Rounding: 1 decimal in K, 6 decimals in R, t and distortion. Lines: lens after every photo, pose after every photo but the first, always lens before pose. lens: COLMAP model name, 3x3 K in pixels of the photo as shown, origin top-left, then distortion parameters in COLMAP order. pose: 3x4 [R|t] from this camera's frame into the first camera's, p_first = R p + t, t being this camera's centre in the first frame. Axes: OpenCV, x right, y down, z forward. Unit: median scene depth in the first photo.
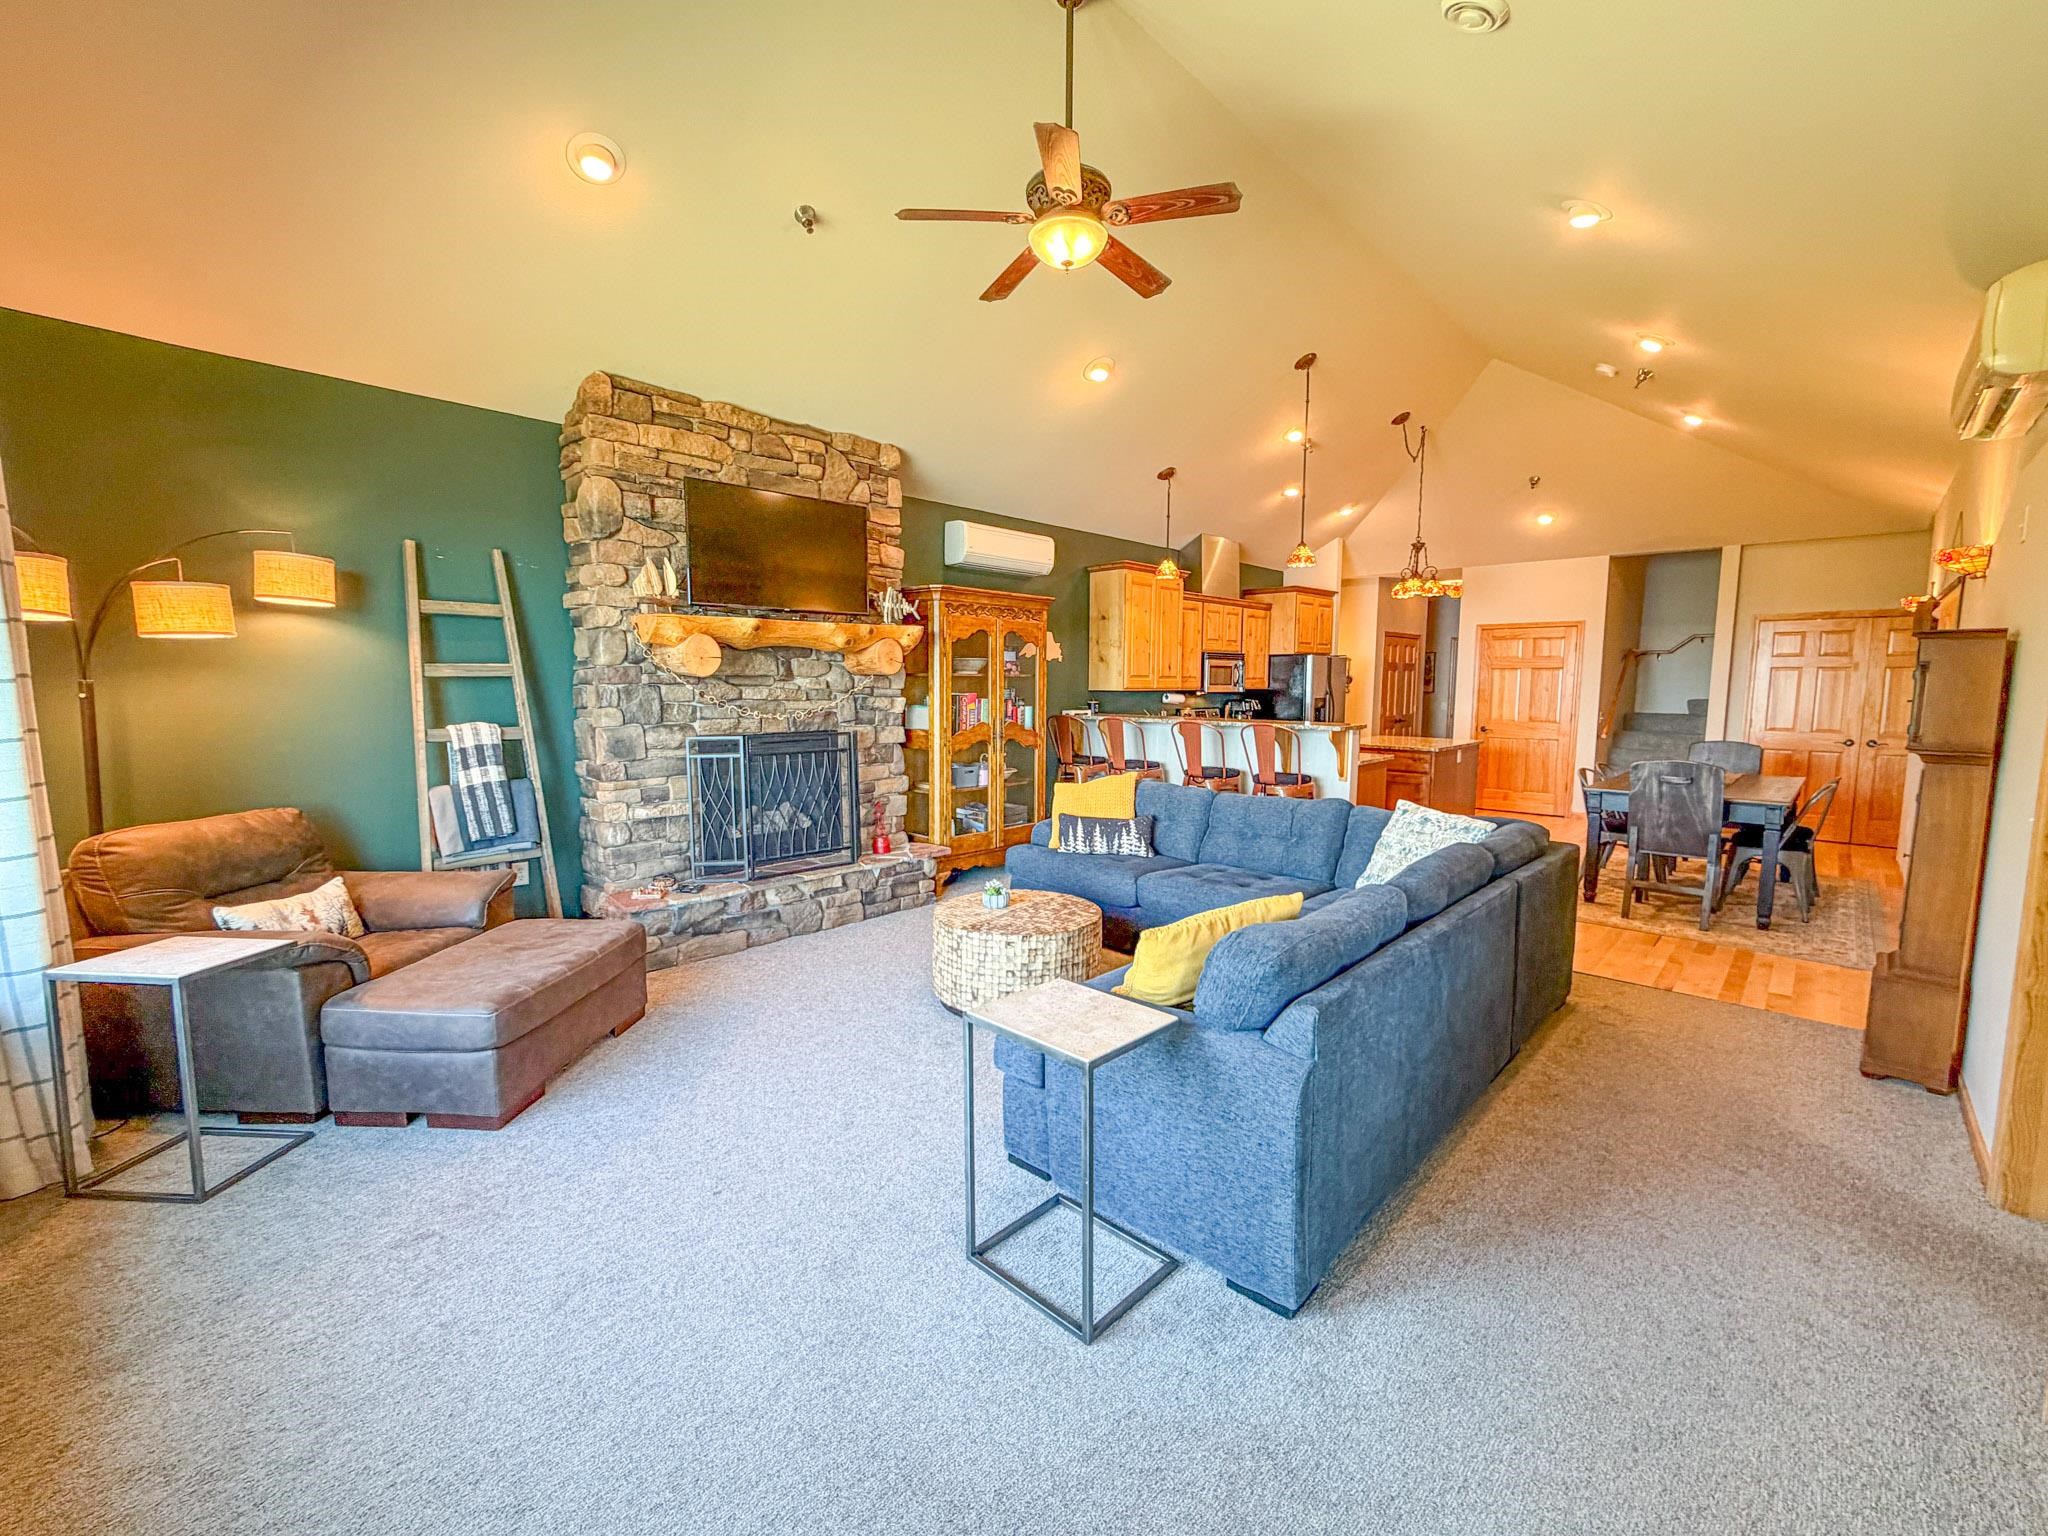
lens RADIAL K [[841.7, 0, 1022.6], [0, 841.7, 771.0], [0, 0, 1]] dist [0.000179, 0.000082]
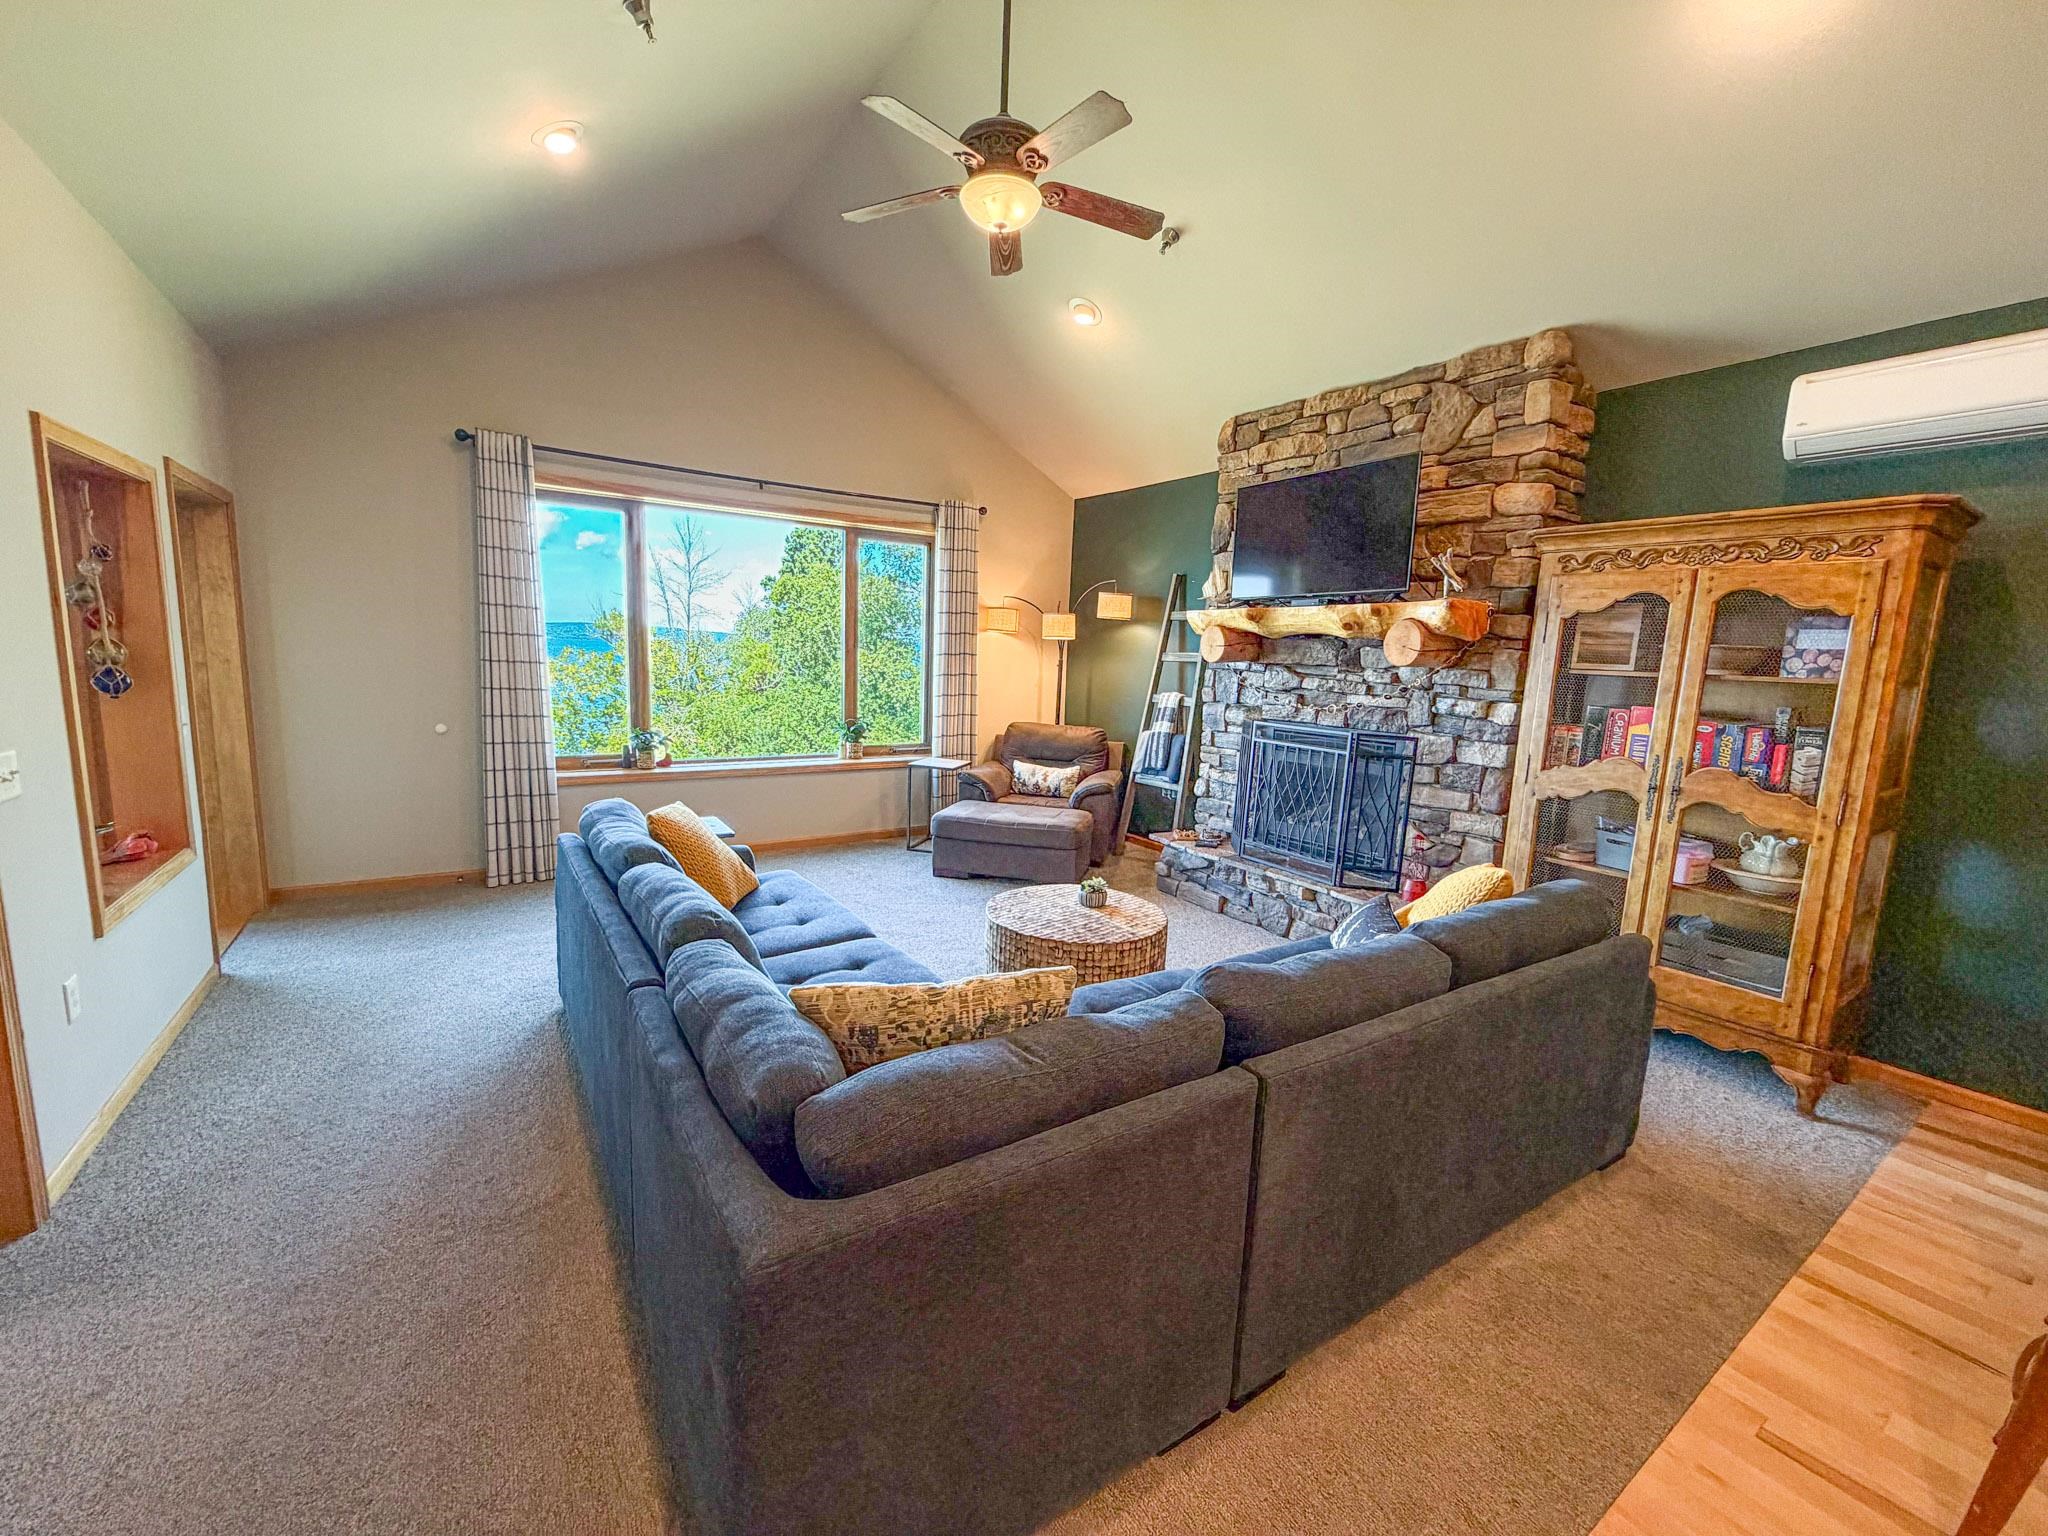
lens RADIAL K [[817.3, 0, 1016.7], [0, 817.3, 768.8], [0, 0, 1]] dist [-0.001528, 0.000428]
pose [[-0.214910, 0.127497, -0.968276, 0.679018], [-0.141587, 0.976900, 0.160058, -0.096870], [0.966316, 0.171493, -0.191894, 0.853713]]
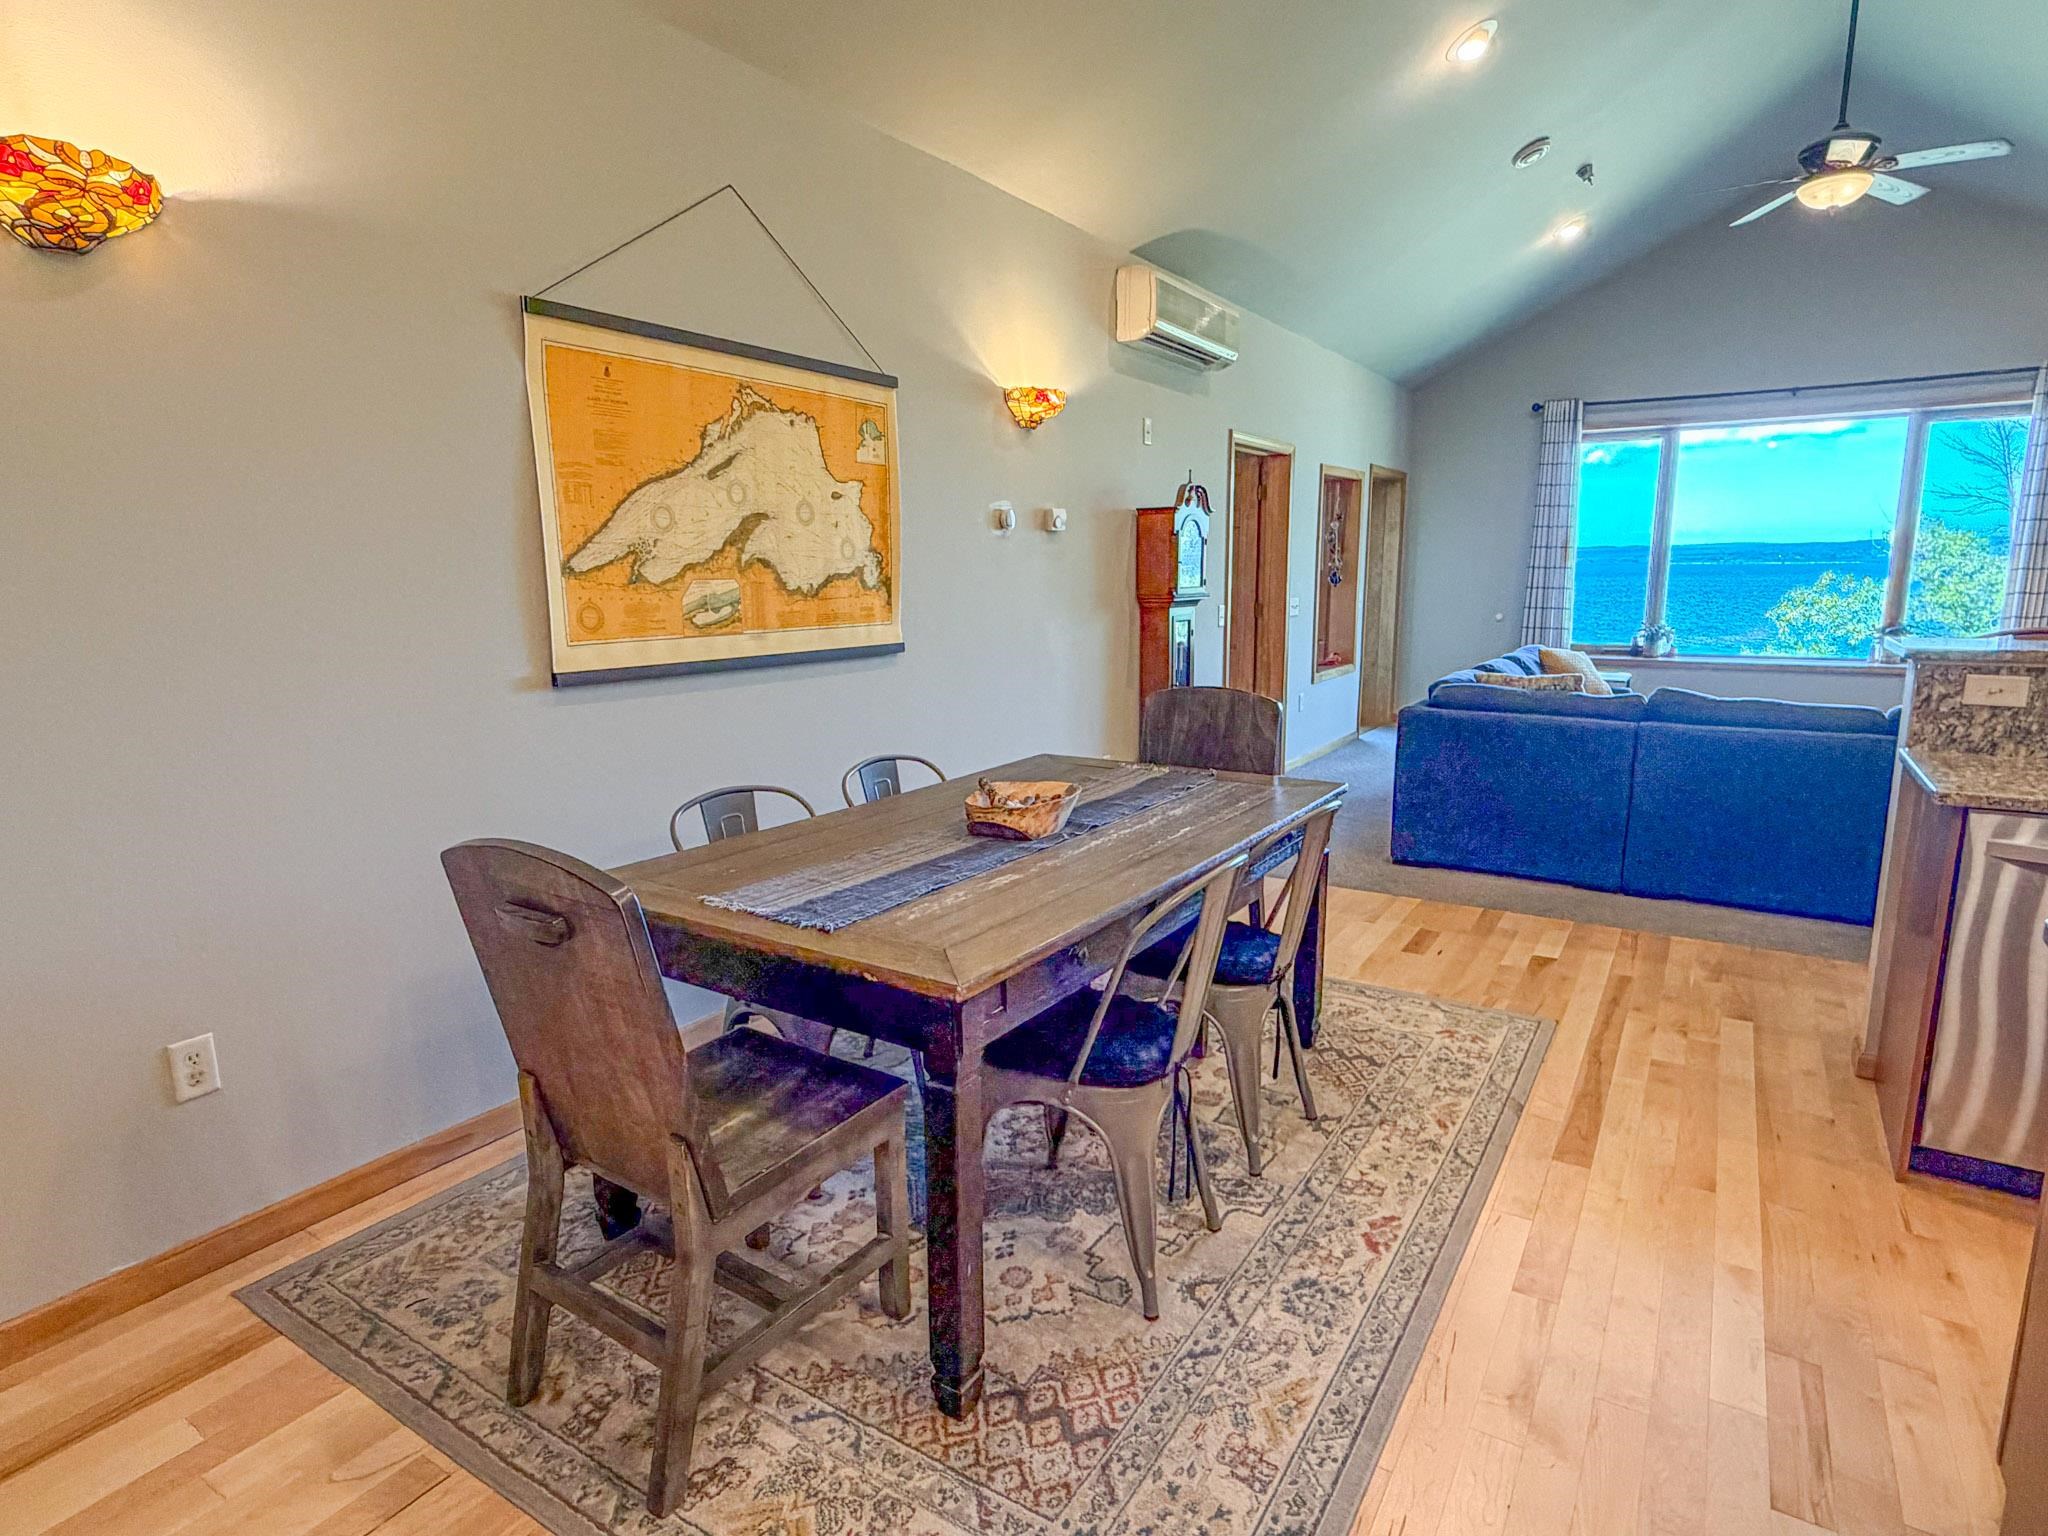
lens RADIAL K [[1111.3, 0, 1027.4], [0, 1111.3, 772.2], [0, 0, 1]] dist [0.001085, 0.001150]
pose [[-0.978873, 0.044493, -0.199571, 1.050746], [-0.014031, 0.959120, 0.282652, -0.160282], [0.203989, 0.279481, -0.938232, 1.674268]]
